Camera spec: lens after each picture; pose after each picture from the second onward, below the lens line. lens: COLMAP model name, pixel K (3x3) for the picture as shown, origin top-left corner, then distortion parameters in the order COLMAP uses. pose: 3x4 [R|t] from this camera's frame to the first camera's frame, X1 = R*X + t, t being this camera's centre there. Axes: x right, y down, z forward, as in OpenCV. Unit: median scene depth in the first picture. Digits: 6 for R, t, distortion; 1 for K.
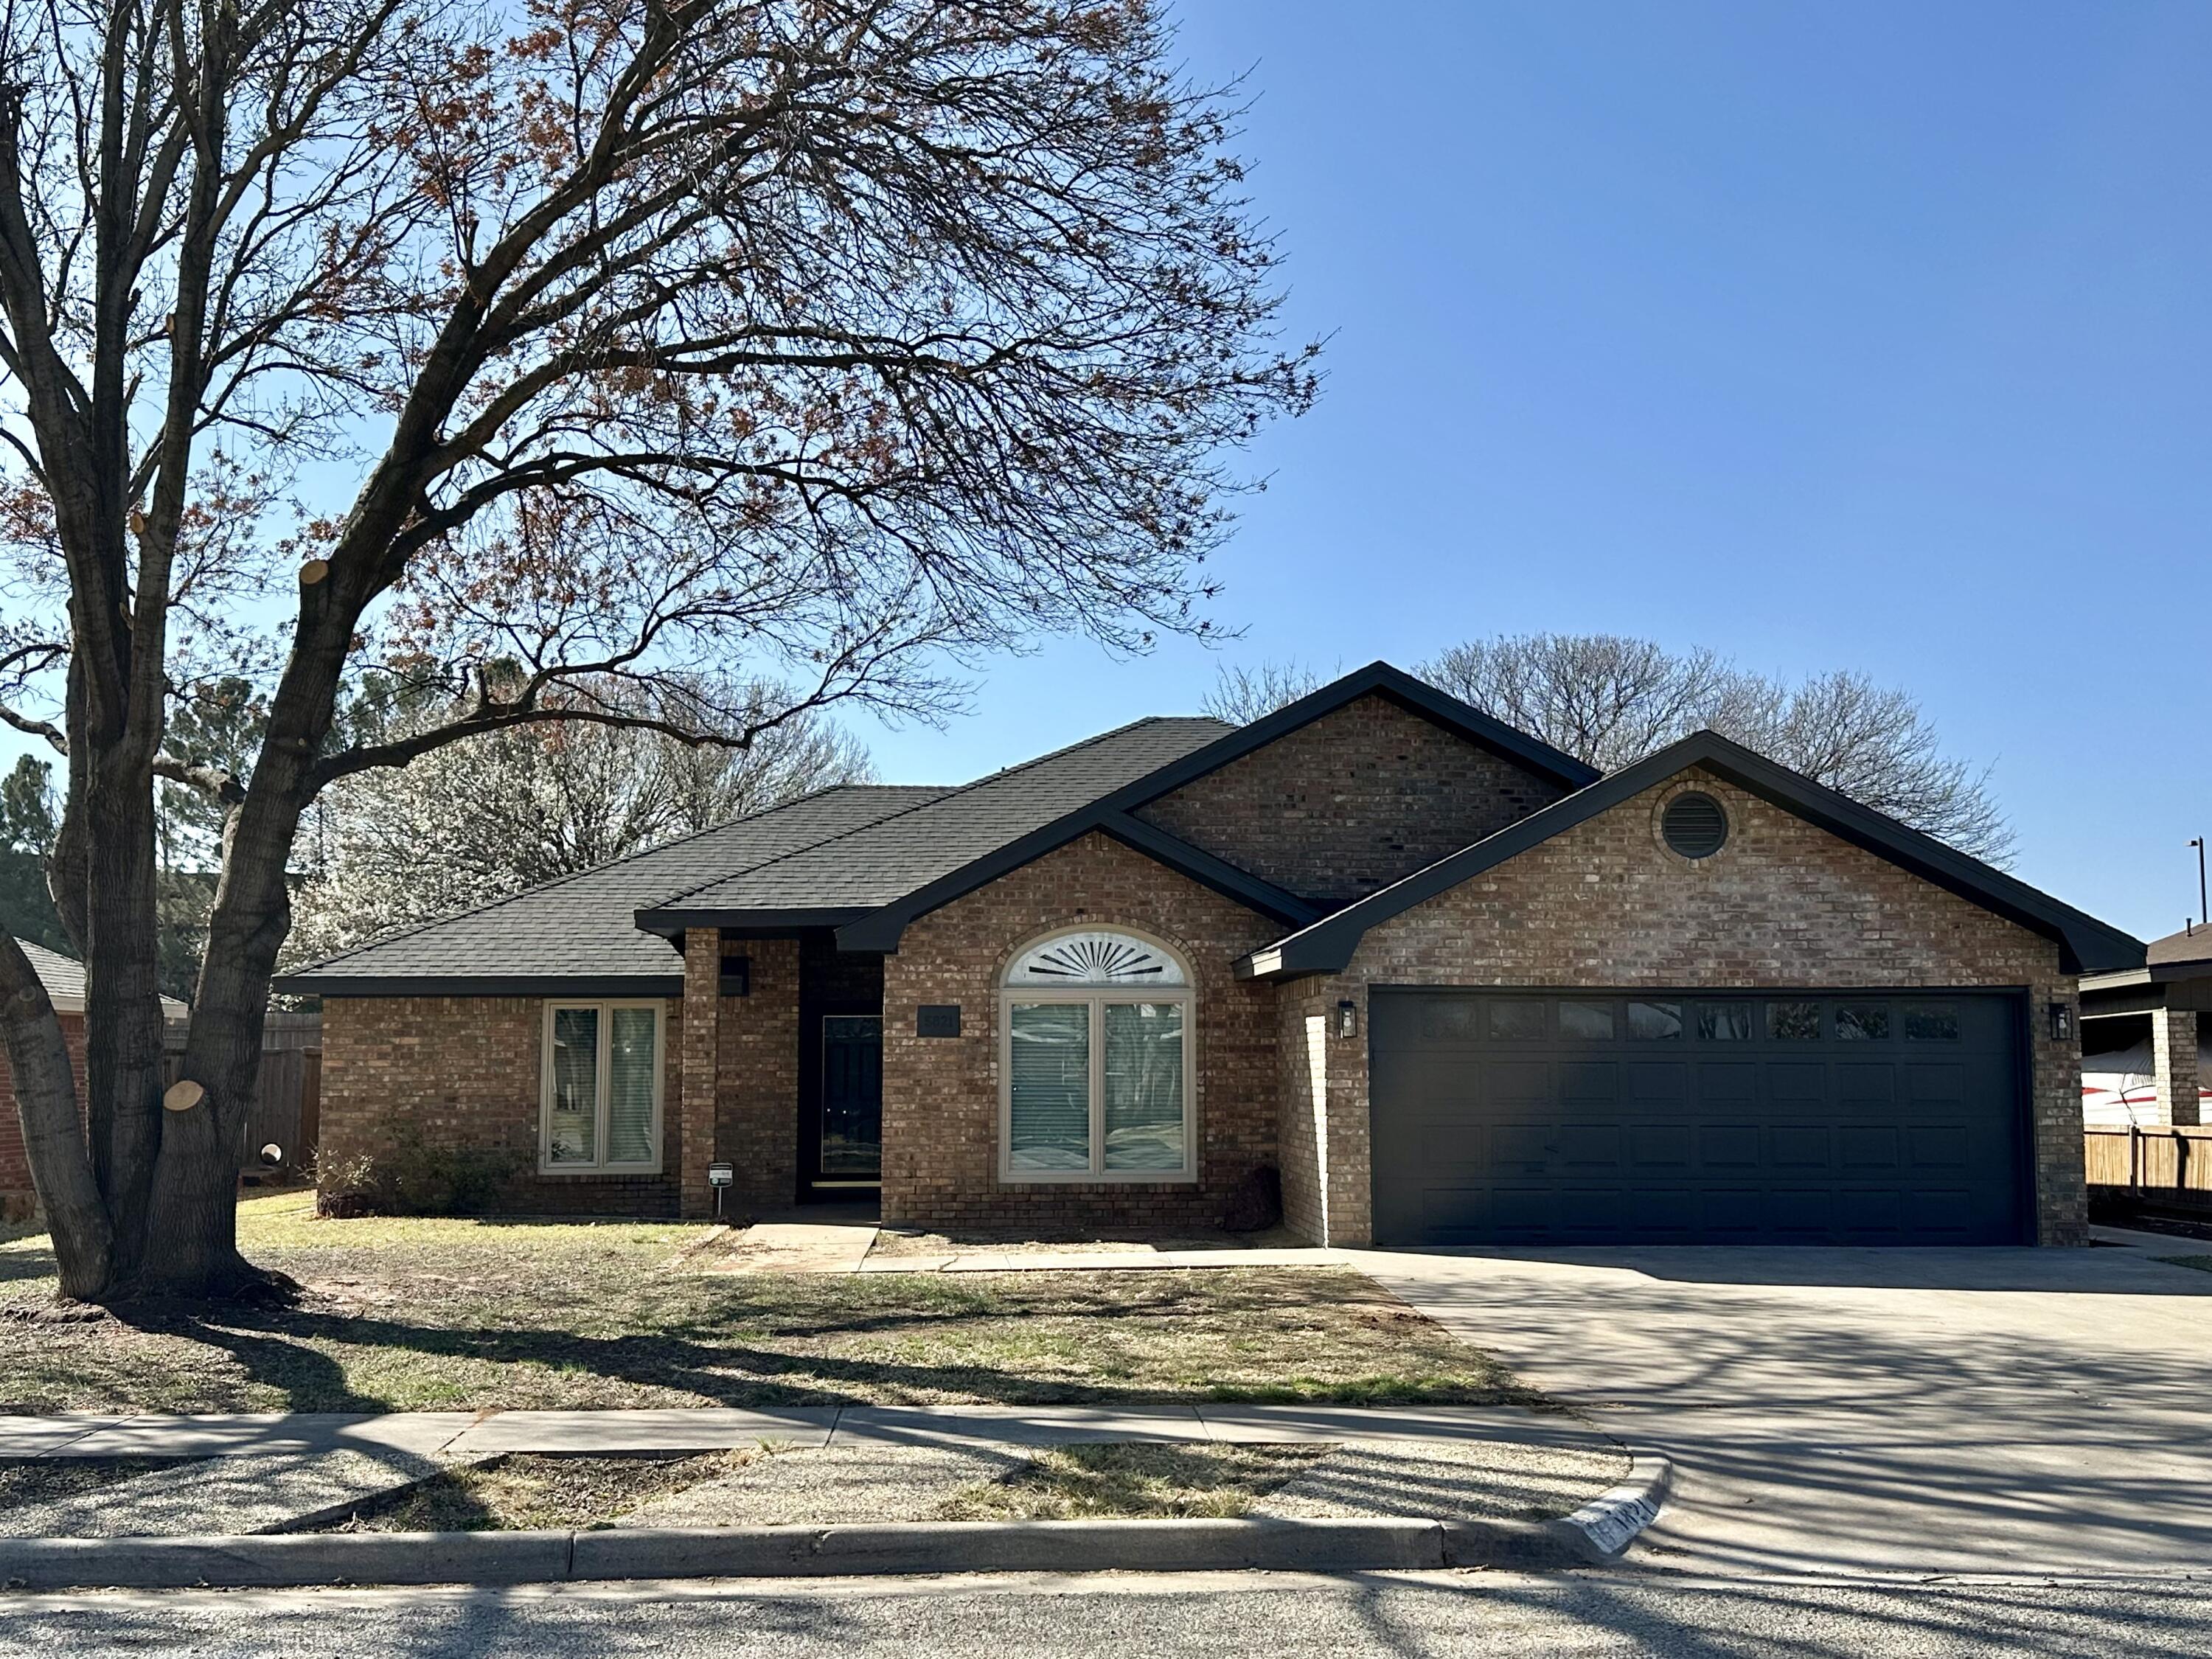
lens RADIAL K [[2394.6, 0, 1119.6], [0, 2394.6, 822.0], [0, 0, 1]] dist [0.180751, -0.356191]
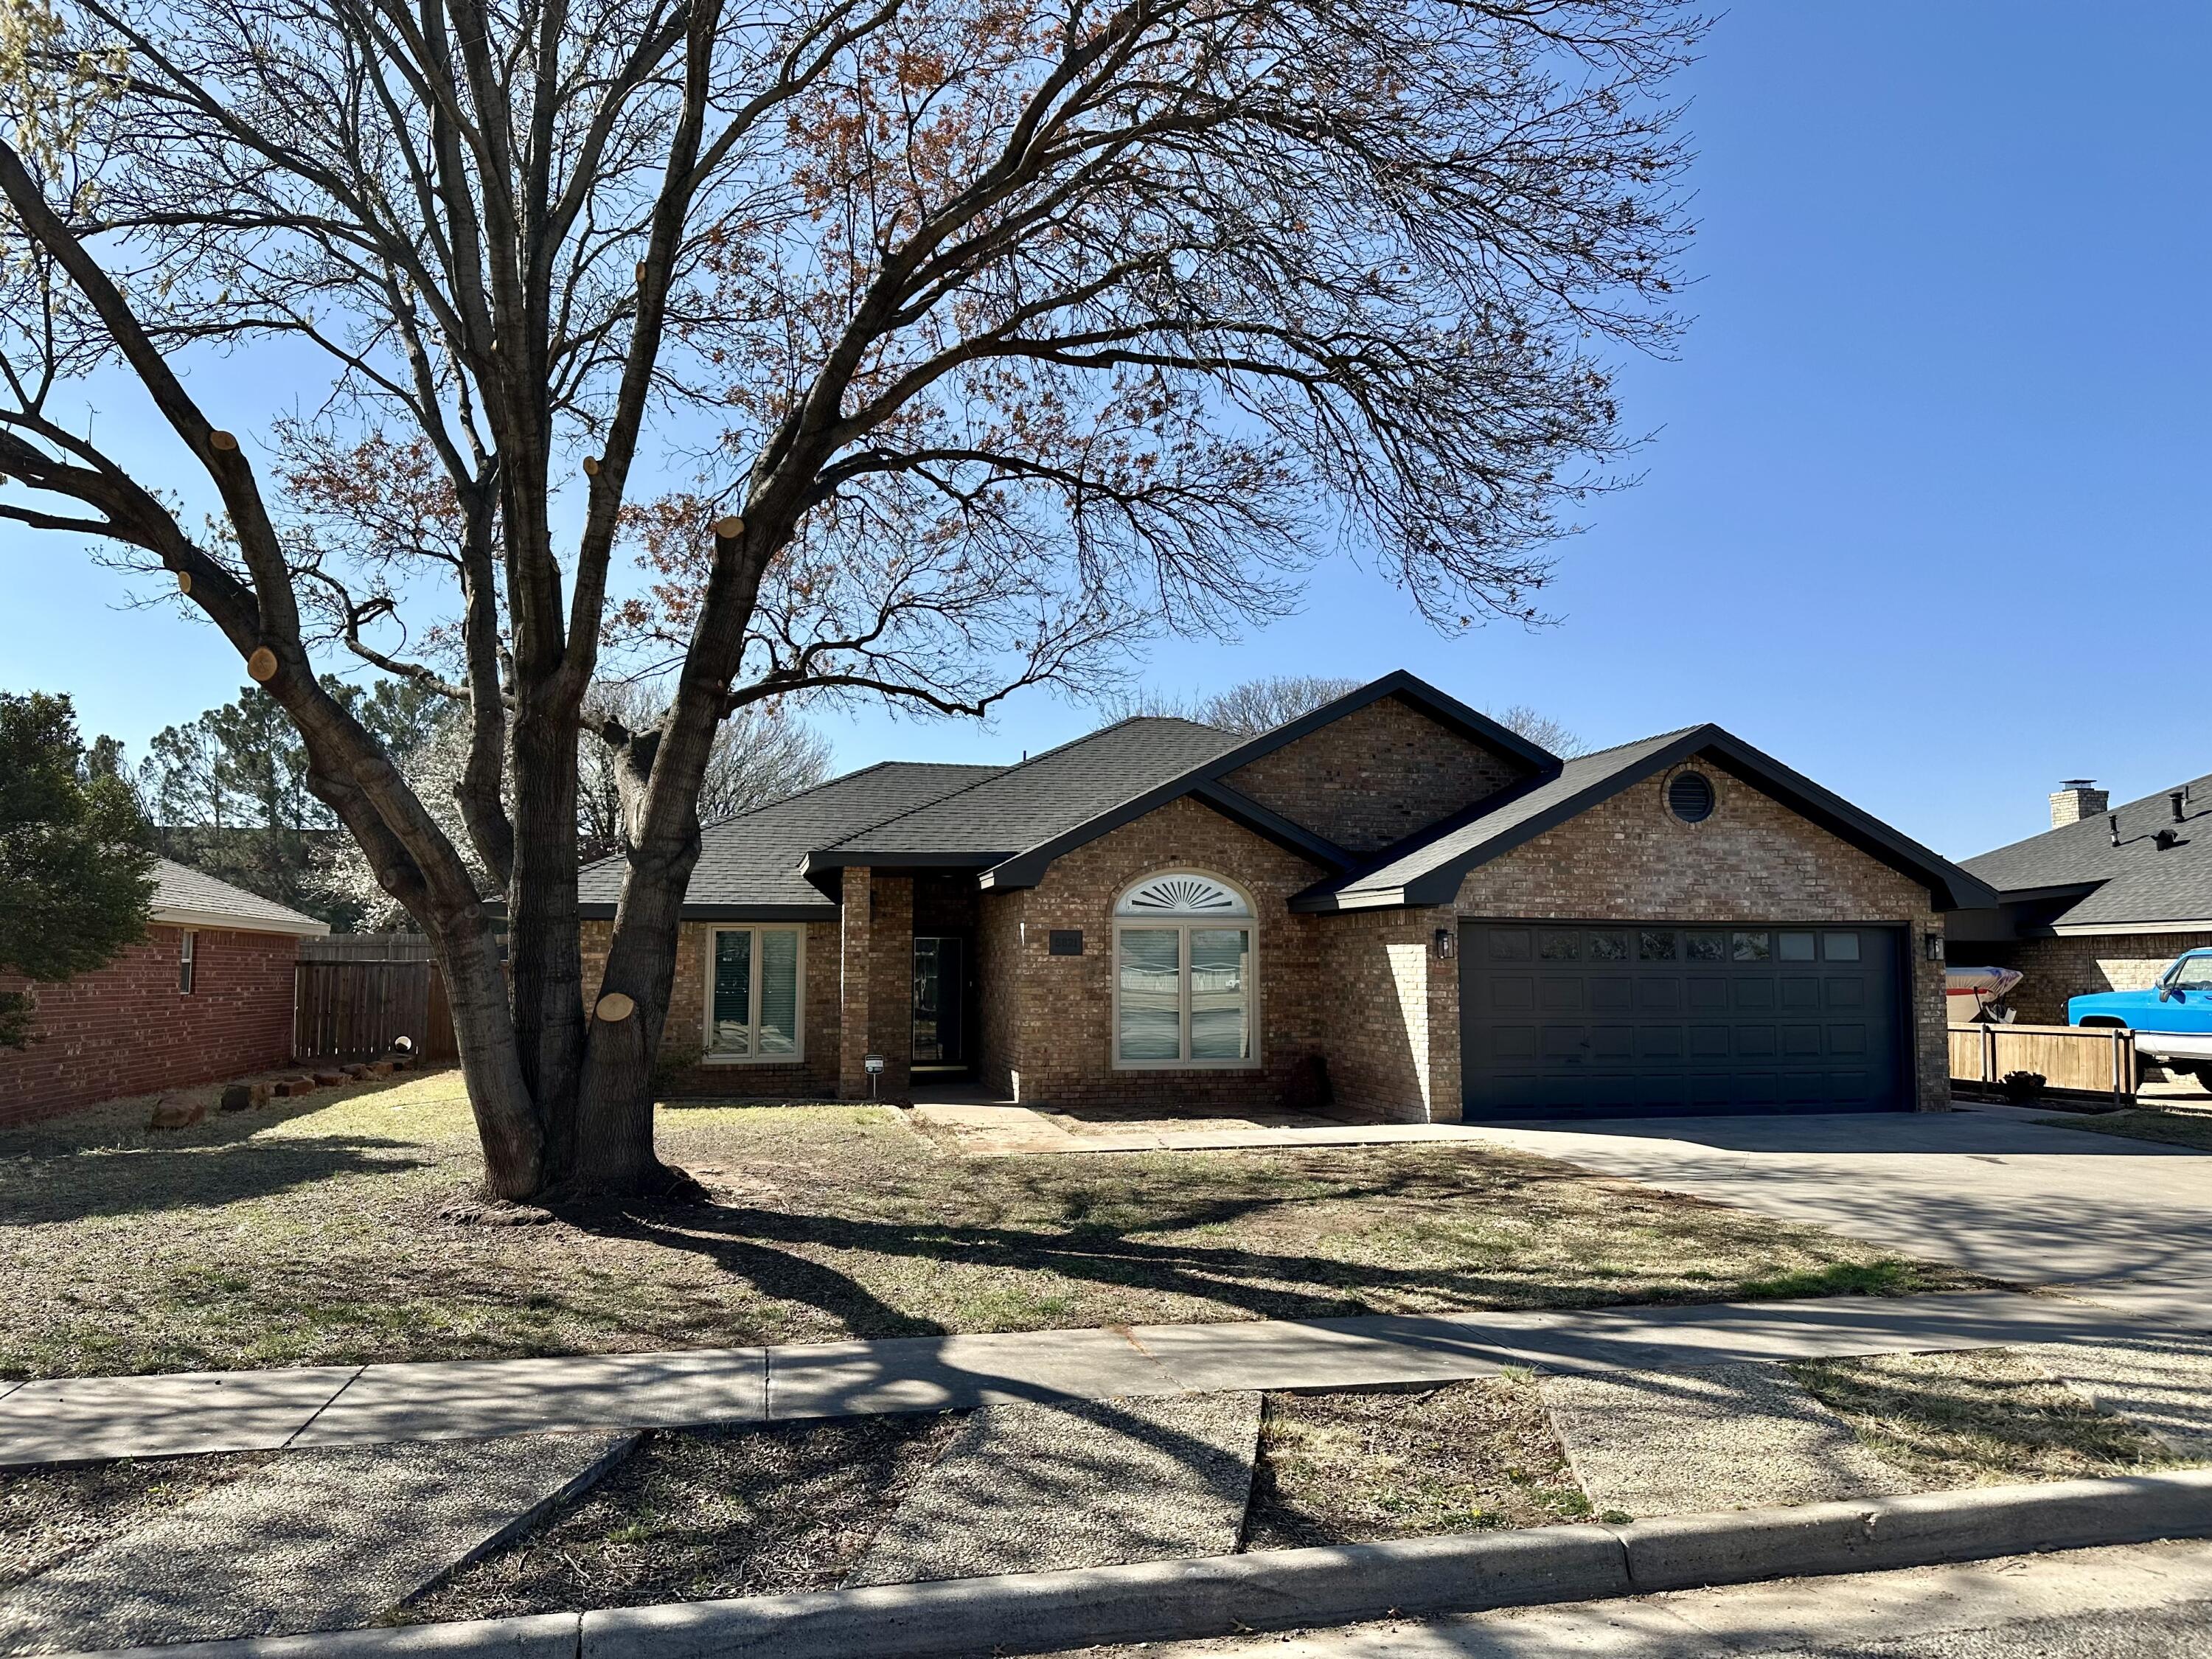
lens RADIAL K [[1538.2, 0, 1092.8], [0, 1538.2, 833.7], [0, 0, 1]] dist [0.079639, -0.092914]
pose [[0.985001, 0.017817, 0.171628, -0.227125], [-0.020162, 0.999726, 0.011926, 0.017820], [-0.171368, -0.015208, 0.985090, 0.227287]]
